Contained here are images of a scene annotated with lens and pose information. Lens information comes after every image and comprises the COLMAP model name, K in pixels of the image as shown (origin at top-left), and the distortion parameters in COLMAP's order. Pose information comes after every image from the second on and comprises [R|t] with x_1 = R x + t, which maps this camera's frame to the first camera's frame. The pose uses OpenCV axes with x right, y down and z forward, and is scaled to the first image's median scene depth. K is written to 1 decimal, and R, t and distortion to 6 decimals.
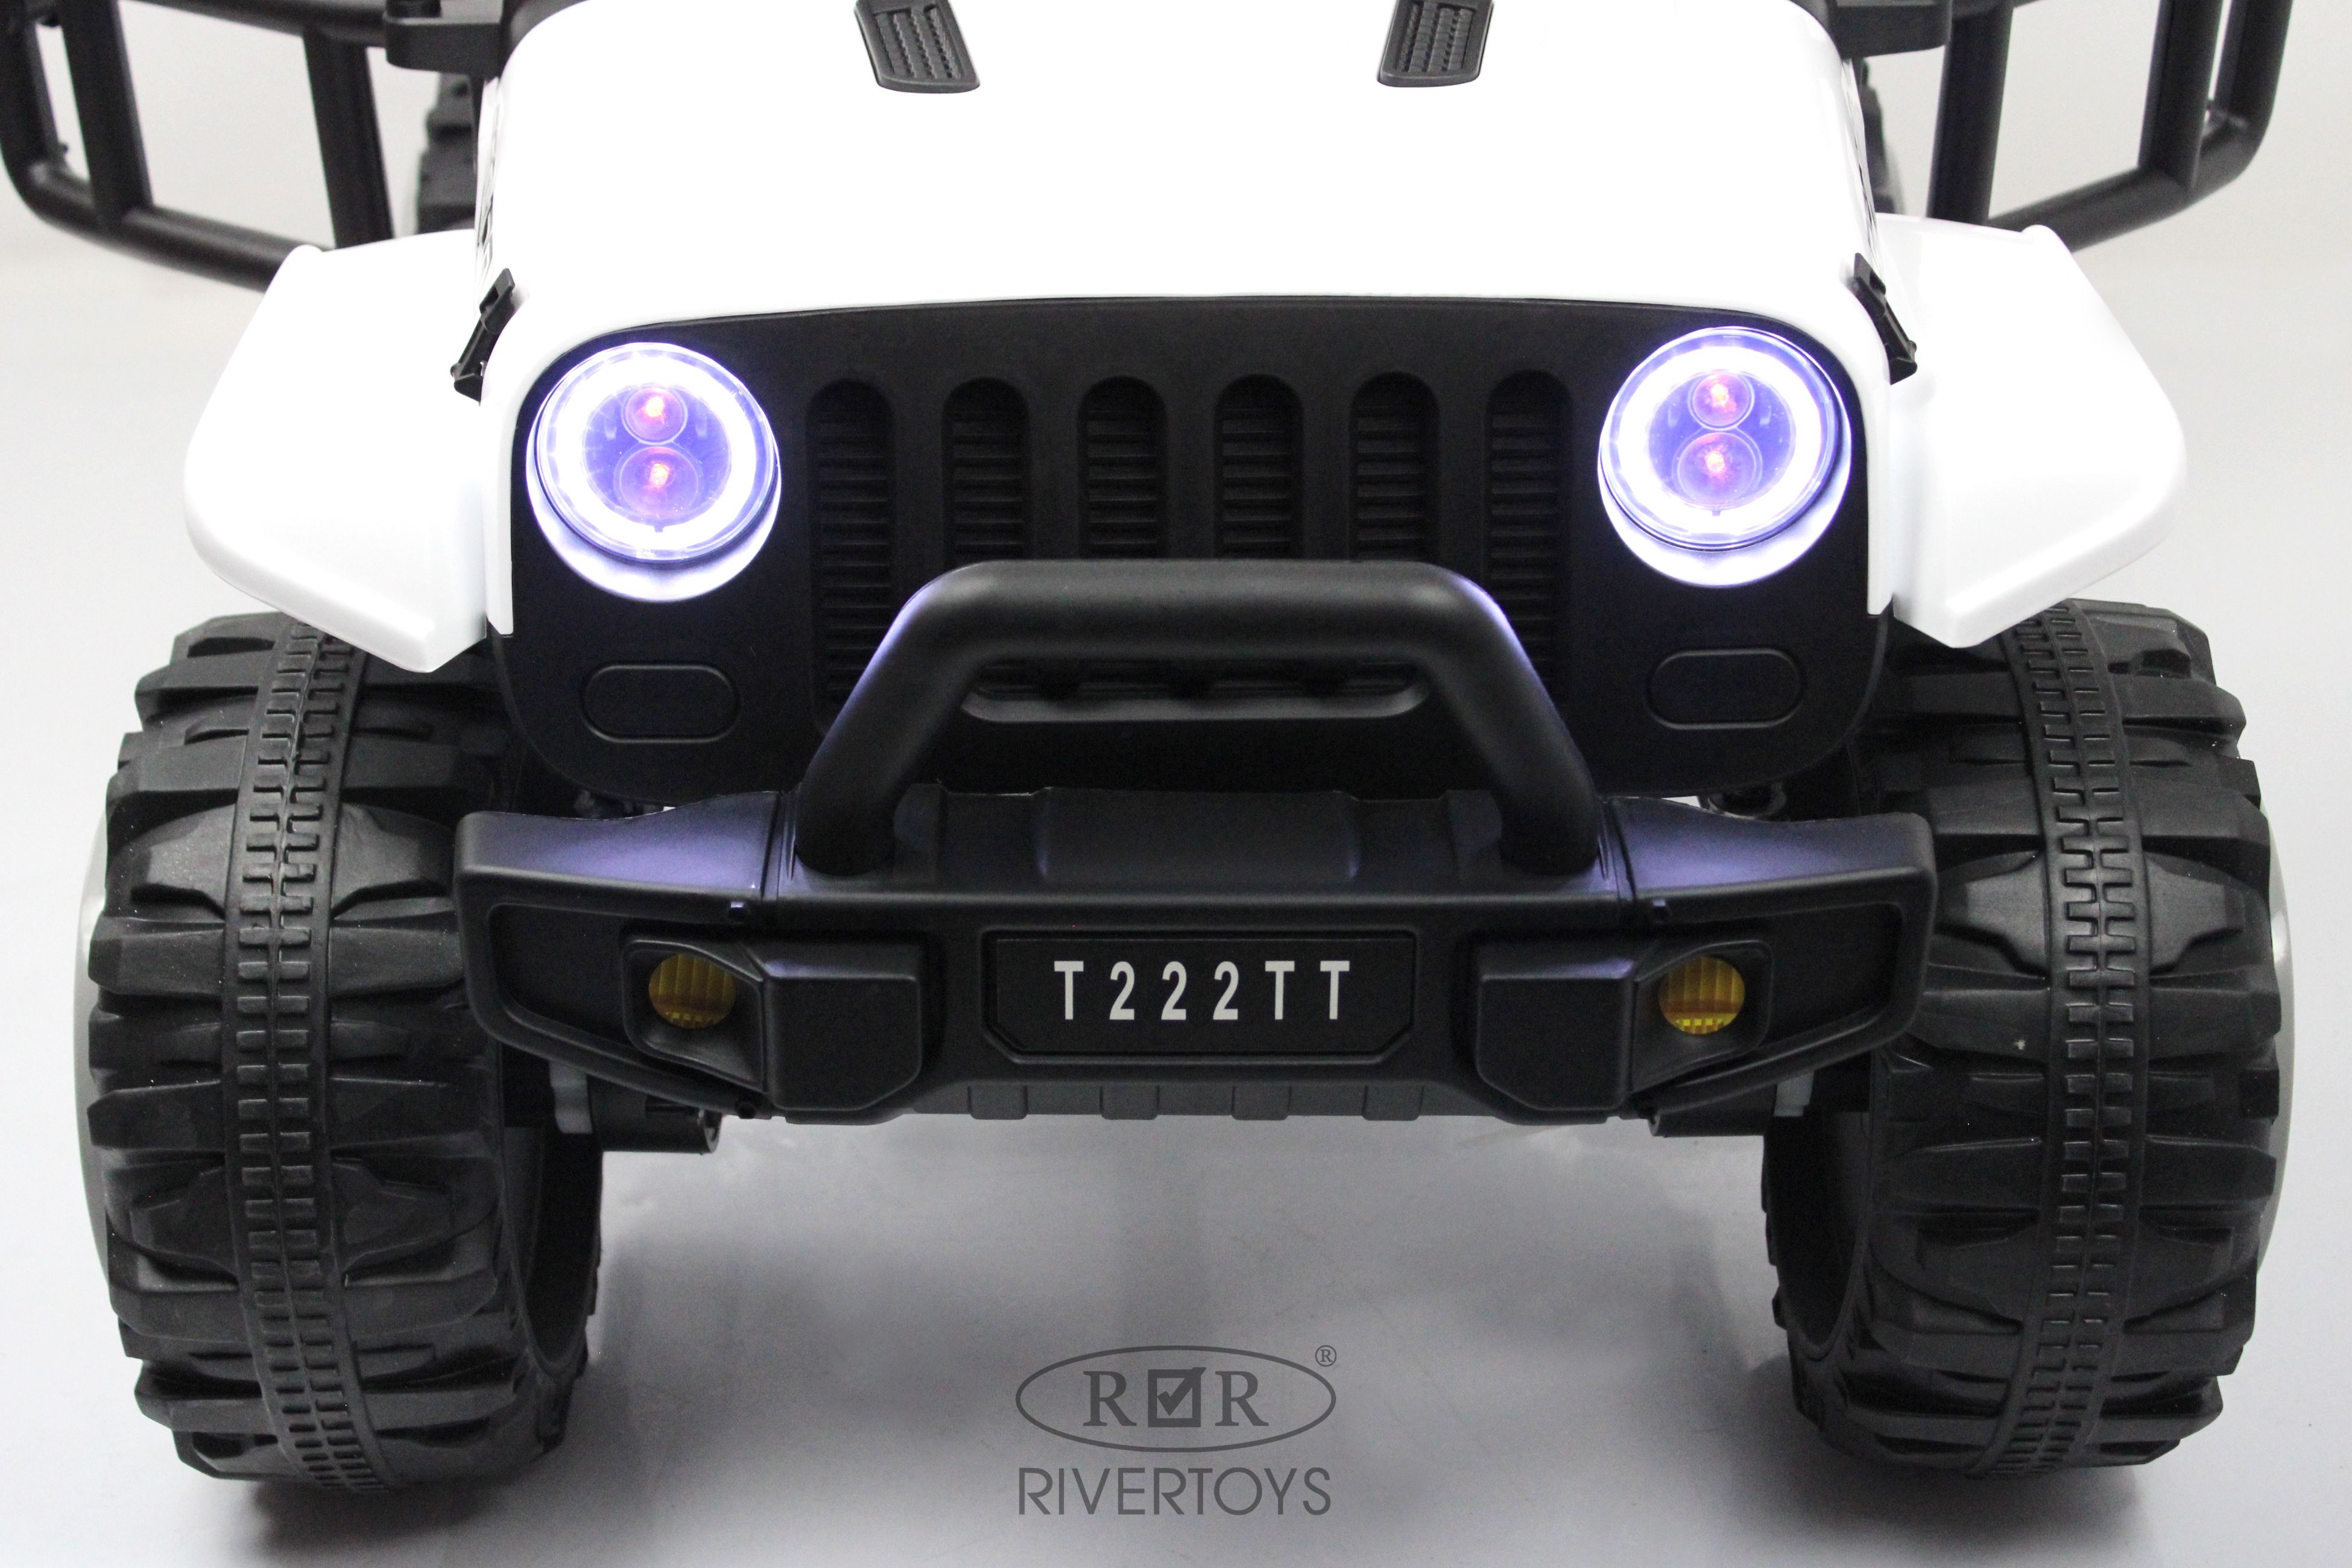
lens RADIAL K [[4296.7, 0, 1135.7], [0, 4296.7, 779.8], [0, 0, 1]] dist [-0.132675, 0.003126]
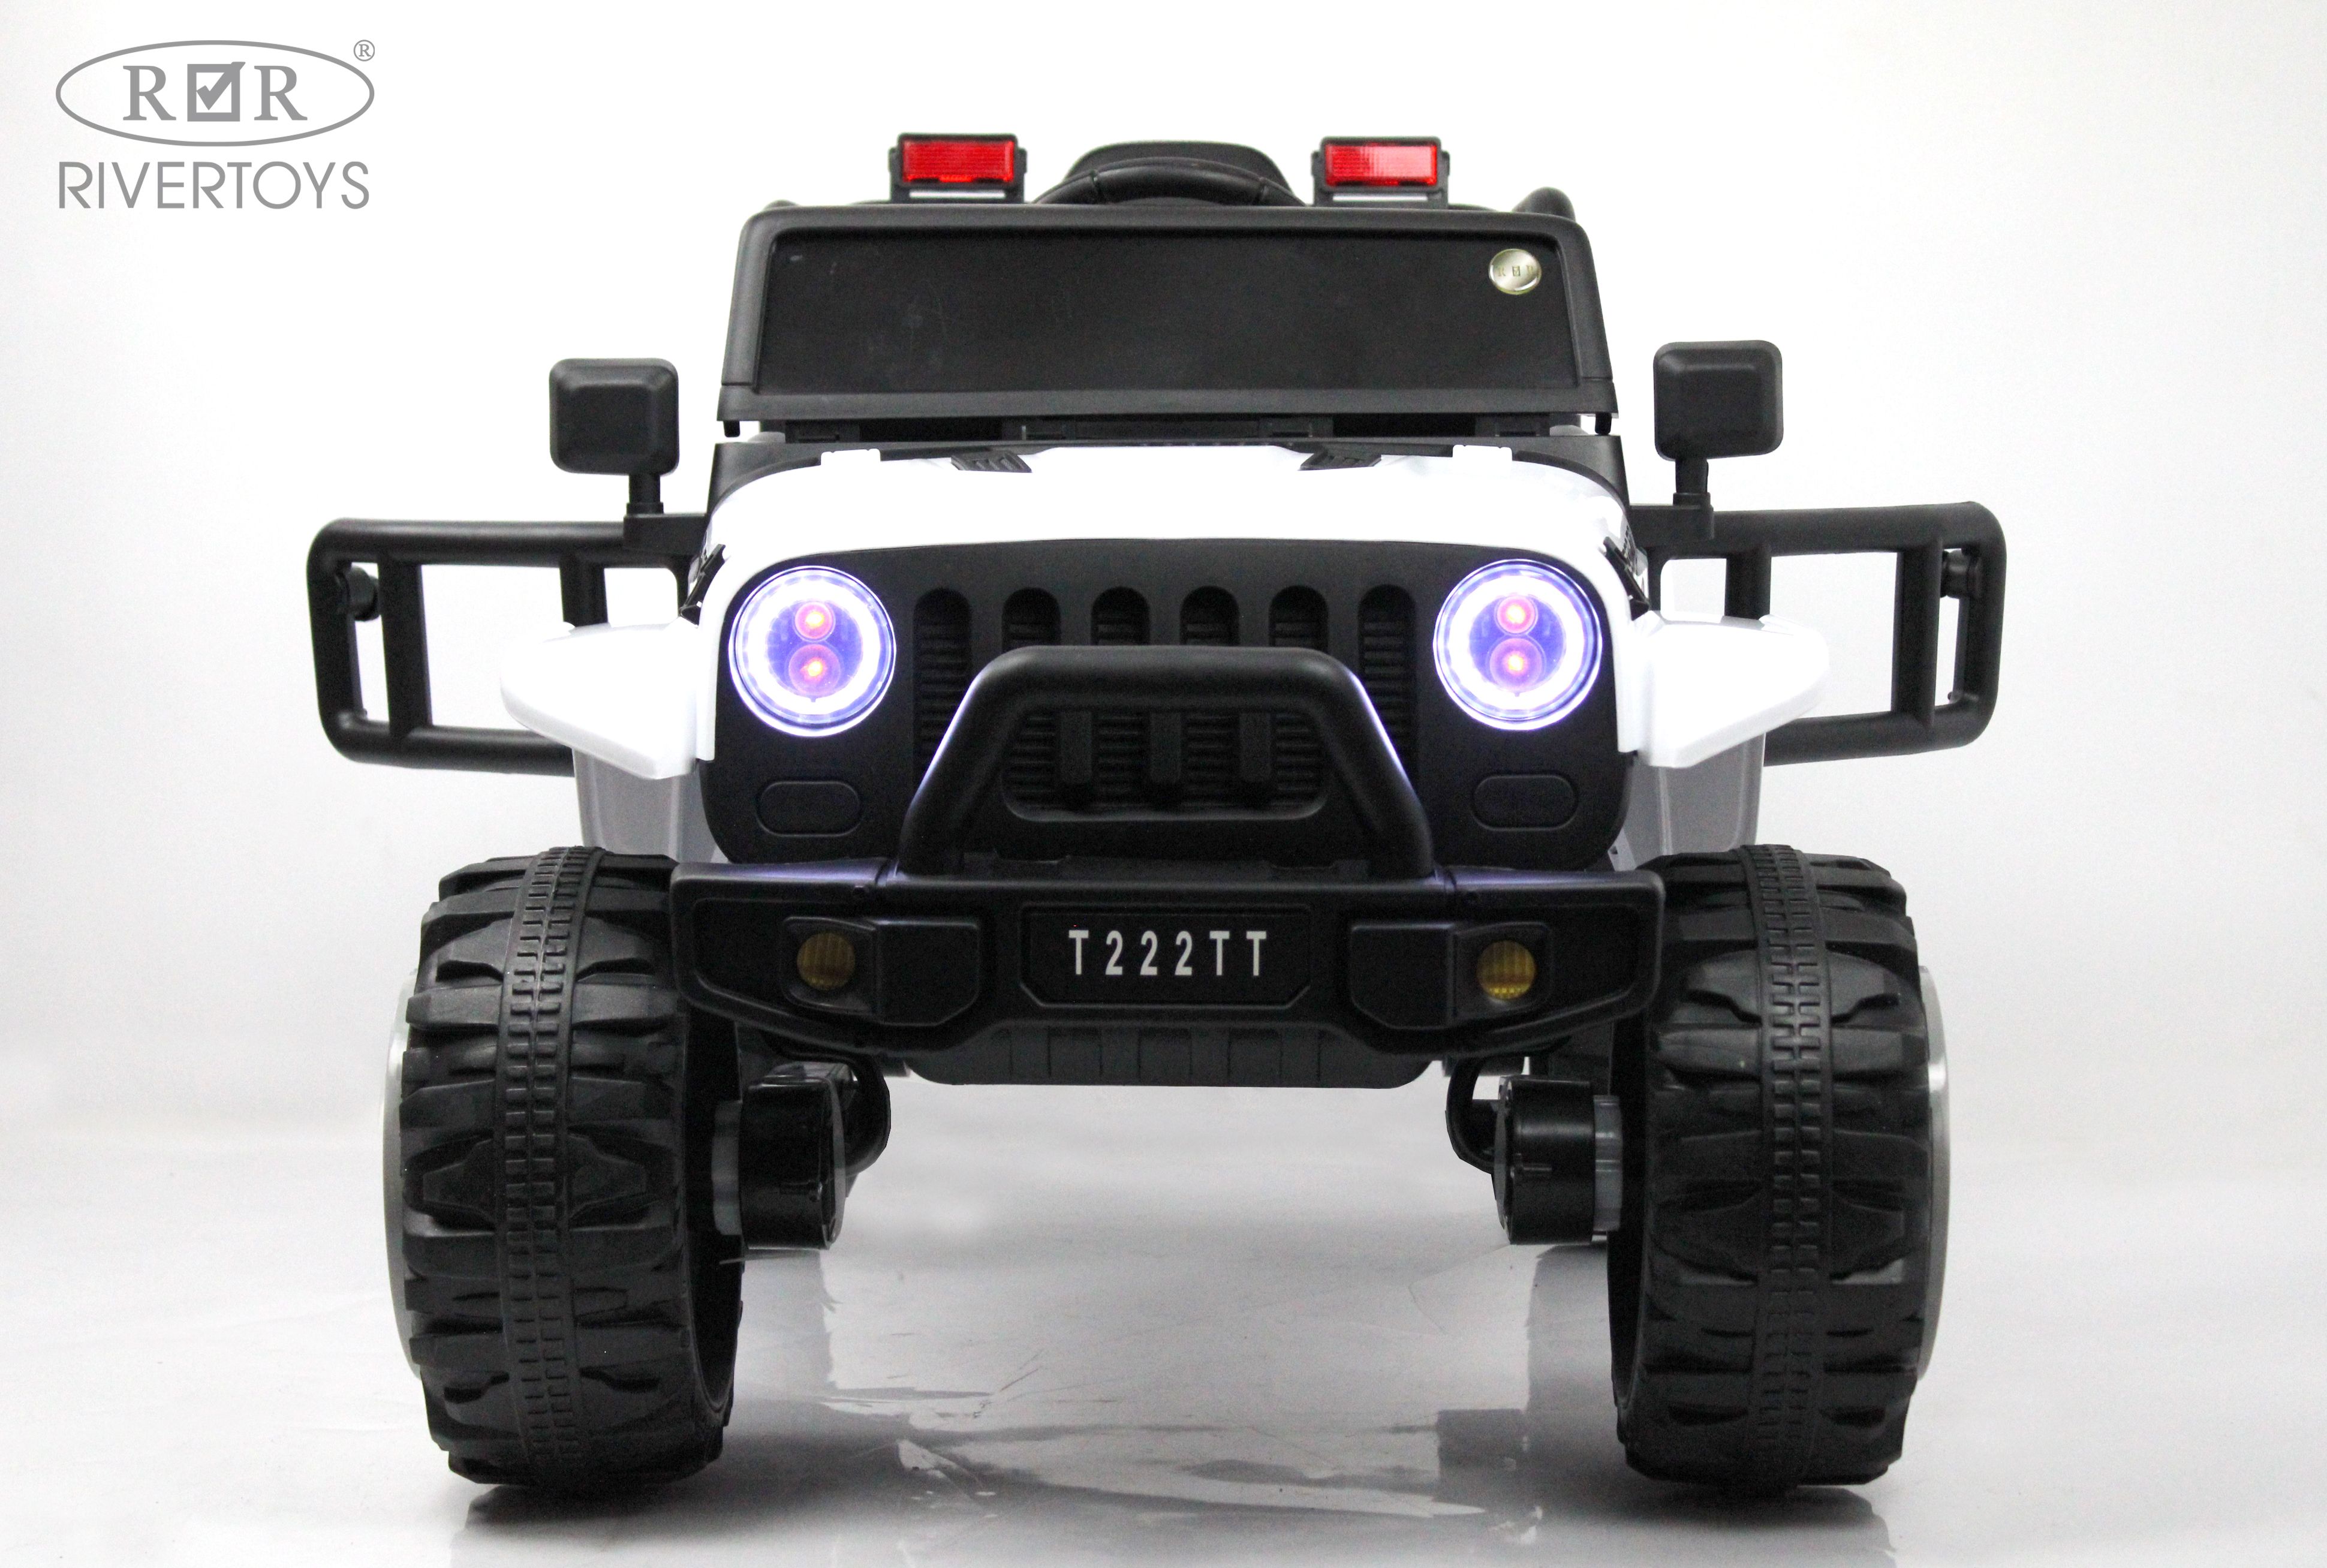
lens RADIAL K [[4897.3, 0, 1163.5], [0, 4897.3, 784.0], [0, 0, 1]] dist [-0.220439, 0.142288]
pose [[0.999792, 0.003327, -0.020124, 0.046681], [-0.010544, 0.928861, -0.370278, 0.606969], [0.017461, 0.370414, 0.928703, -0.586177]]
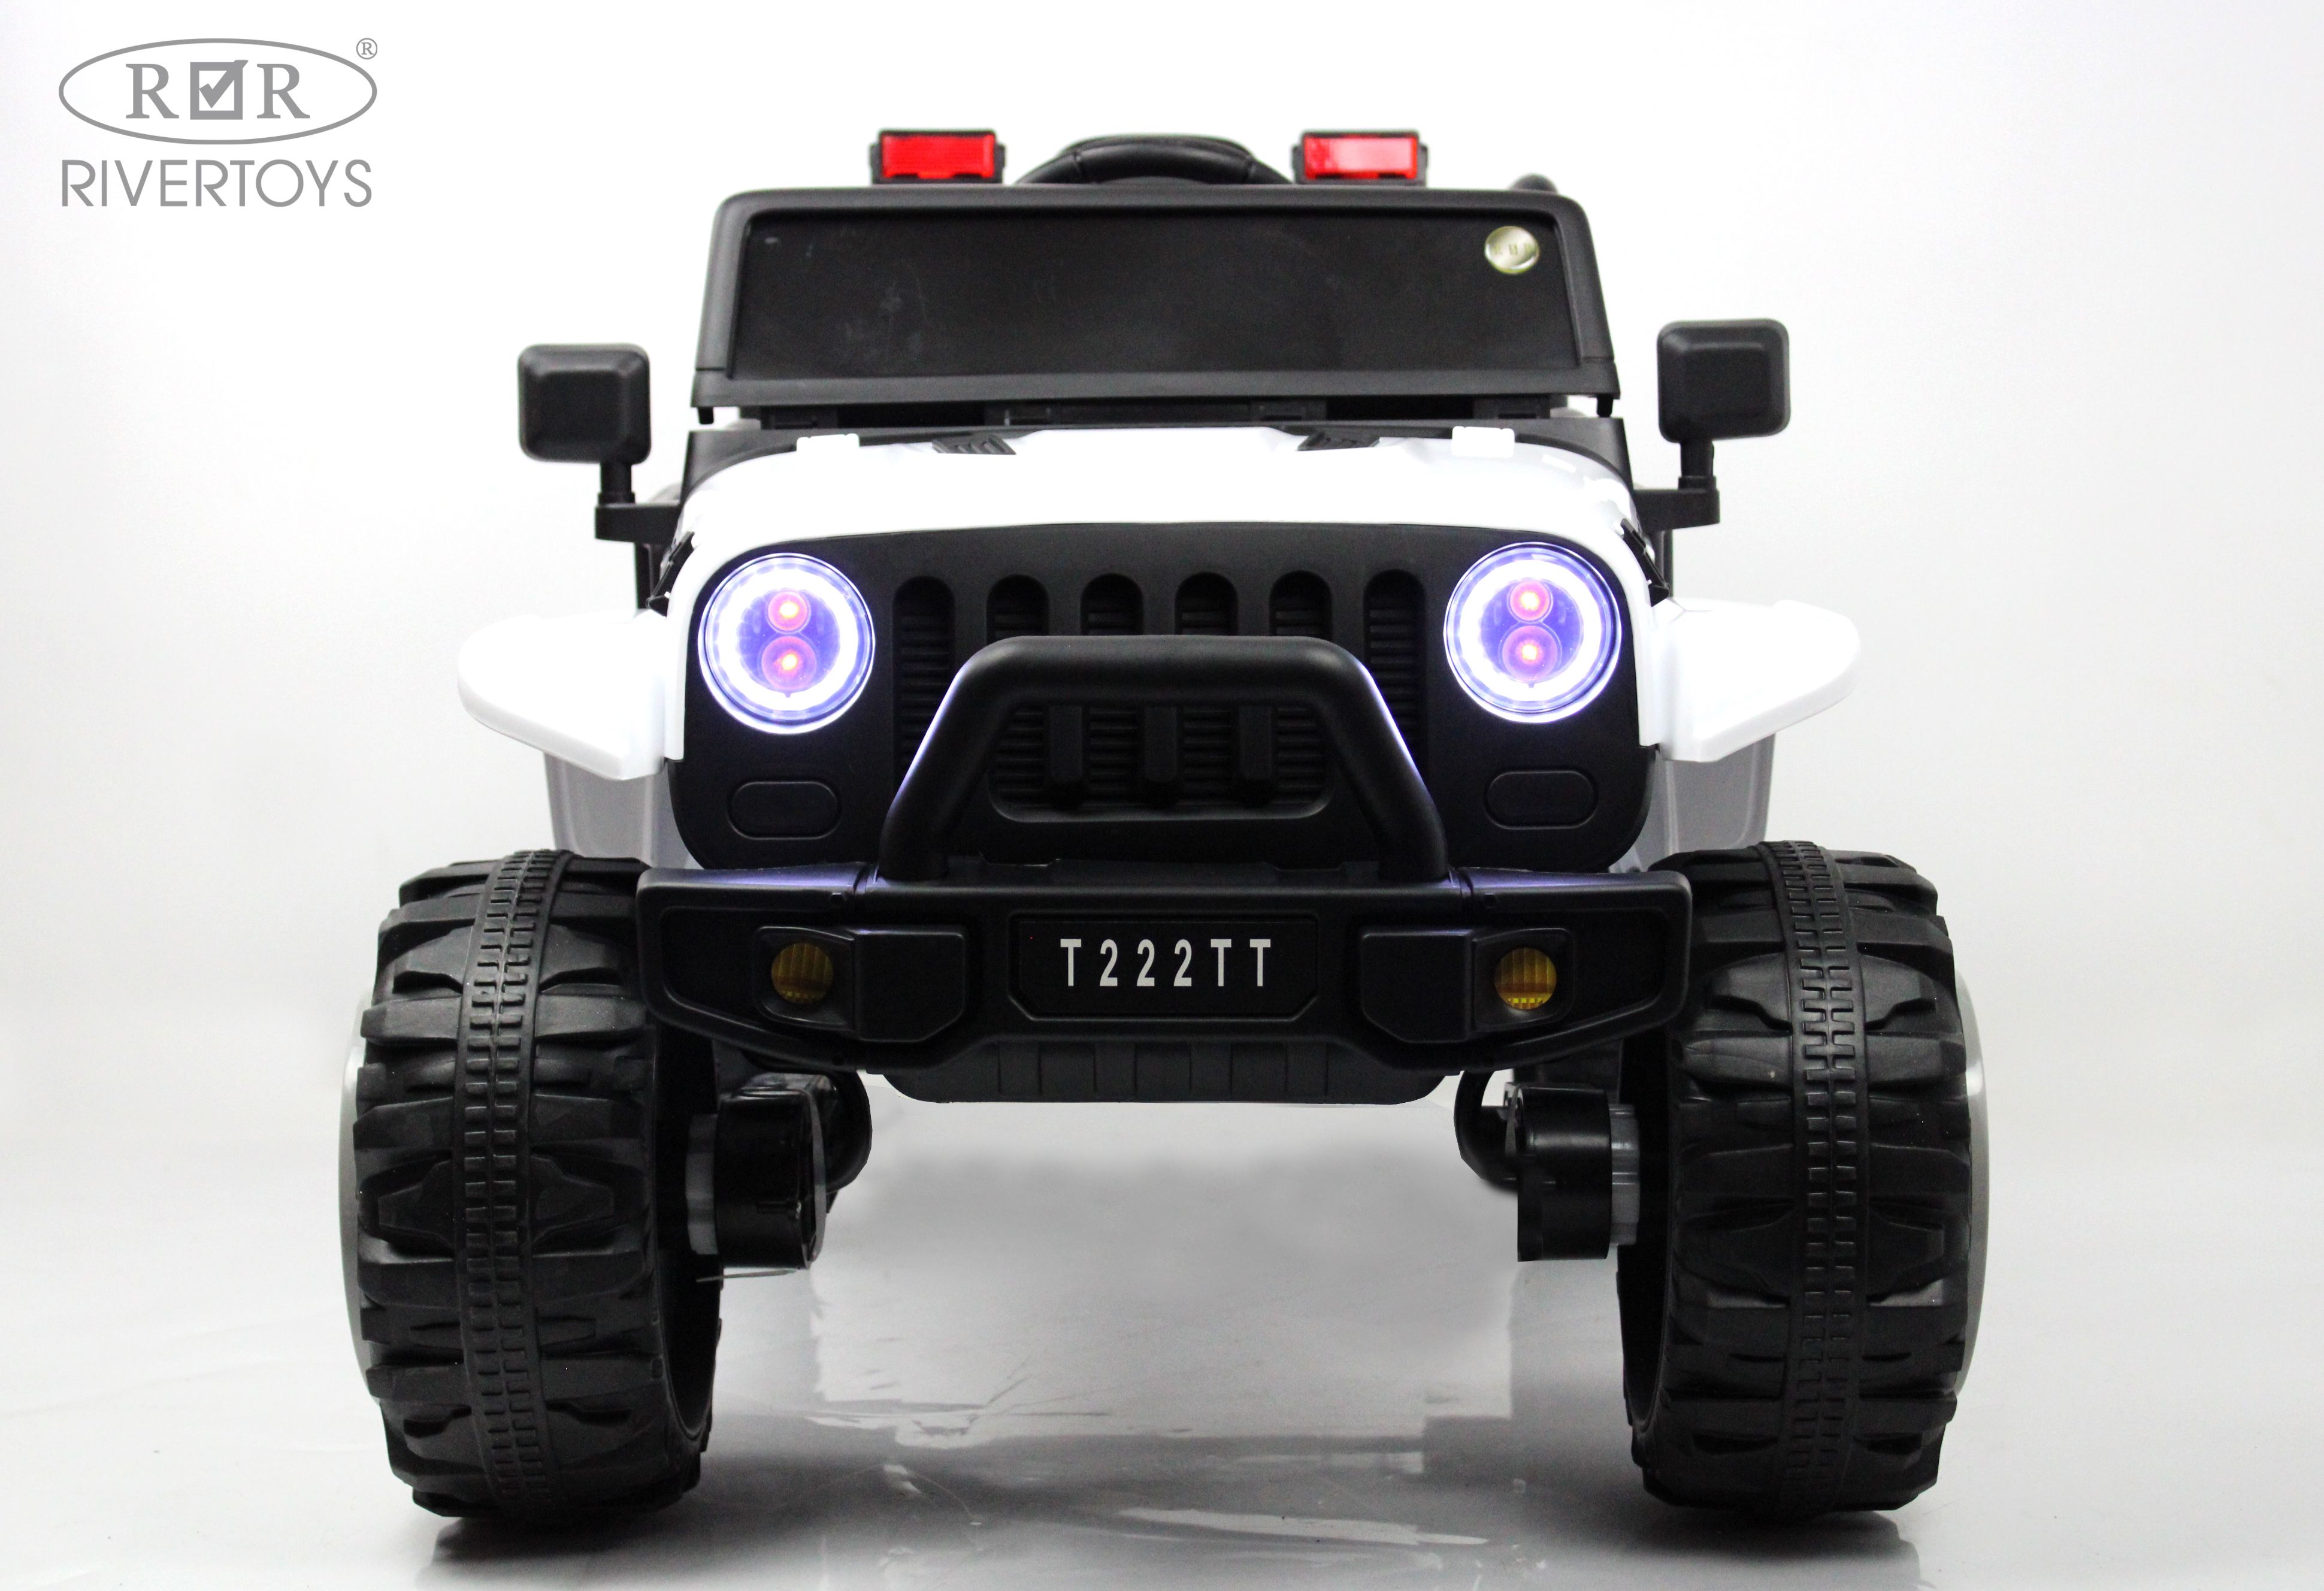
lens RADIAL K [[4368.5, 0, 1101.0], [0, 4368.5, 681.9], [0, 0, 1]] dist [-0.265419, 0.015263]
pose [[0.999681, -0.002564, -0.025134, 0.029446], [-0.007417, 0.921213, -0.388989, 0.503307], [0.024151, 0.389051, 0.920900, -0.336578]]
